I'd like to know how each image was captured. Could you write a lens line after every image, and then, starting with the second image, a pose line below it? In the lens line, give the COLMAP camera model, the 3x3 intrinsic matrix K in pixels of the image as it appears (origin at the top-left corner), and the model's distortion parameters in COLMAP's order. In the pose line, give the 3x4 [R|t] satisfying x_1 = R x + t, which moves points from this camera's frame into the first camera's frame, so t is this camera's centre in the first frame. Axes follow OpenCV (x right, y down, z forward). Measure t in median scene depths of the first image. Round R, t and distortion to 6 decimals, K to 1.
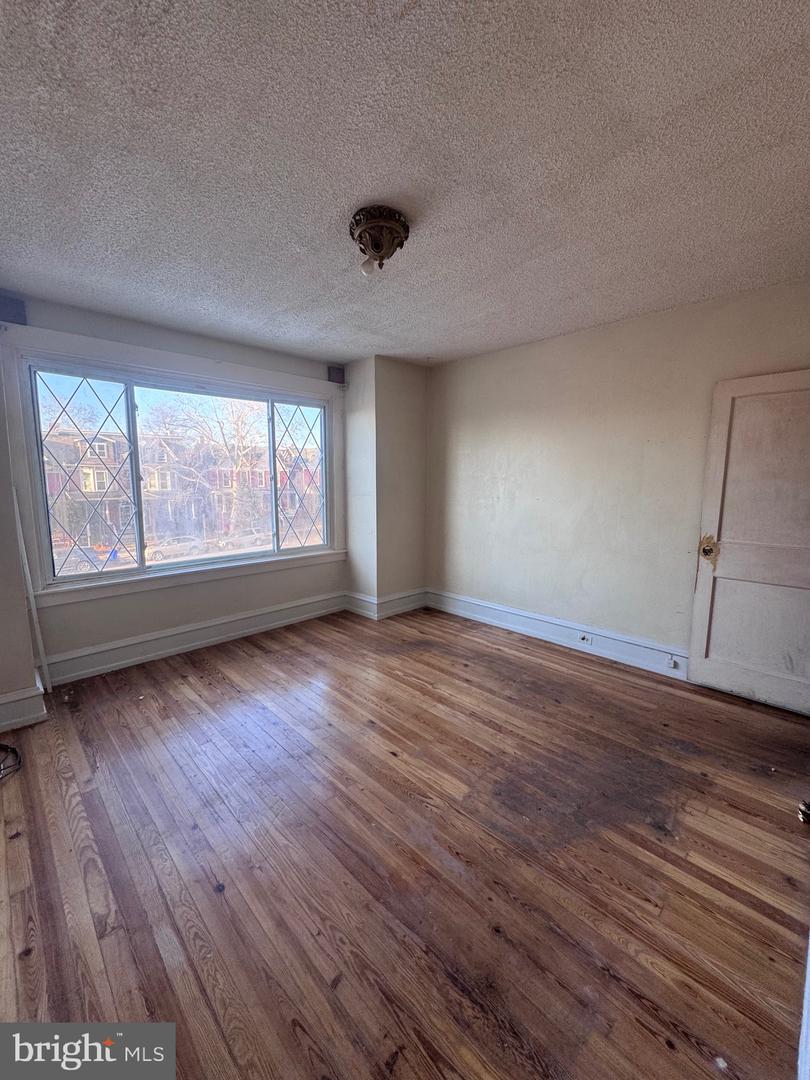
lens RADIAL K [[430.3, 0, 403.7], [0, 430.3, 539.9], [0, 0, 1]] dist [-0.001795, -0.000127]
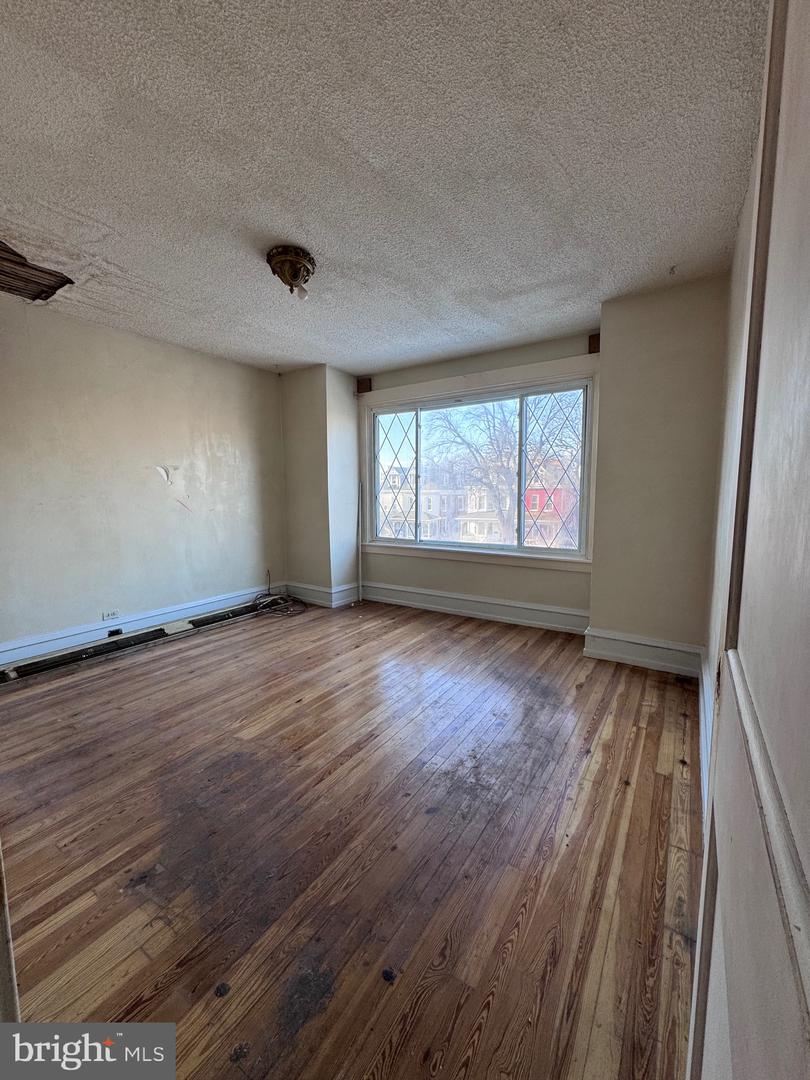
lens RADIAL K [[430.3, 0, 403.7], [0, 430.3, 536.4], [0, 0, 1]] dist [-0.001795, -0.000127]
pose [[0.209016, 0.094565, -0.973329, 0.799422], [-0.133447, 0.988761, 0.067407, -0.038797], [0.968764, 0.115799, 0.219287, 0.692087]]
